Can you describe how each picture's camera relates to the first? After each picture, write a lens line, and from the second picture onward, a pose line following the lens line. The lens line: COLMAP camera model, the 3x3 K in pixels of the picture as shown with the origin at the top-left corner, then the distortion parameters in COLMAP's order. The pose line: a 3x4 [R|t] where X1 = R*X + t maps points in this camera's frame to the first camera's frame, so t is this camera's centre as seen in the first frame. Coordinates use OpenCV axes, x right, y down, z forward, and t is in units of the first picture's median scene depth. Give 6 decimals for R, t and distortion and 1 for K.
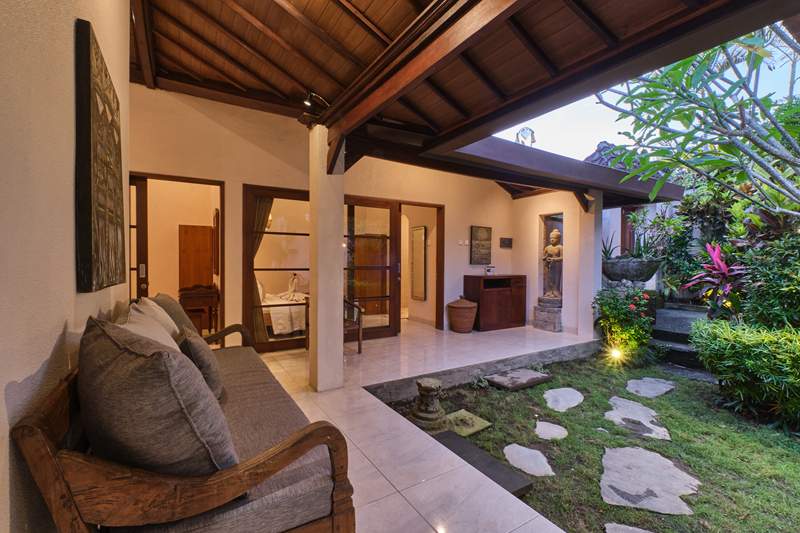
lens RADIAL K [[356.7, 0, 400.2], [0, 356.7, 263.8], [0, 0, 1]] dist [0.001617, -0.000150]
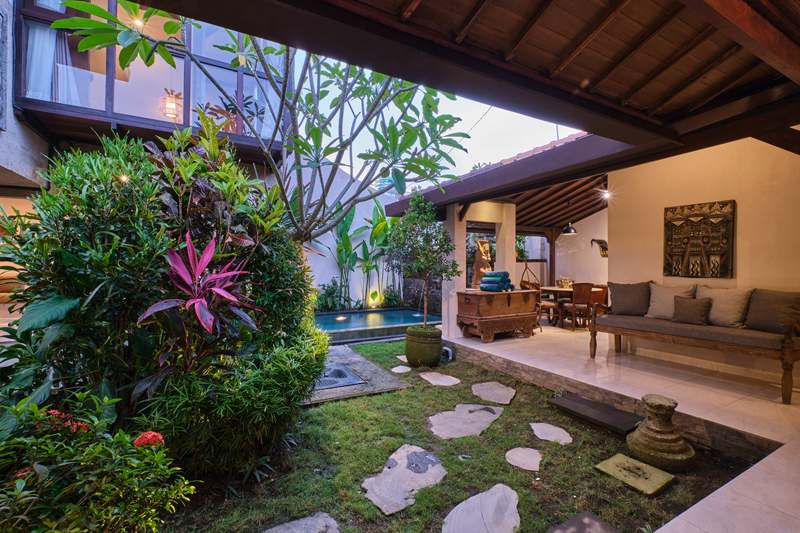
lens RADIAL K [[356.7, 0, 400.5], [0, 356.7, 261.9], [0, 0, 1]] dist [0.001617, -0.000150]
pose [[-0.998508, -0.010164, 0.053645, 0.426399], [-0.009370, 0.999843, 0.015027, -0.020983], [-0.053789, 0.014502, -0.998447, 1.180041]]
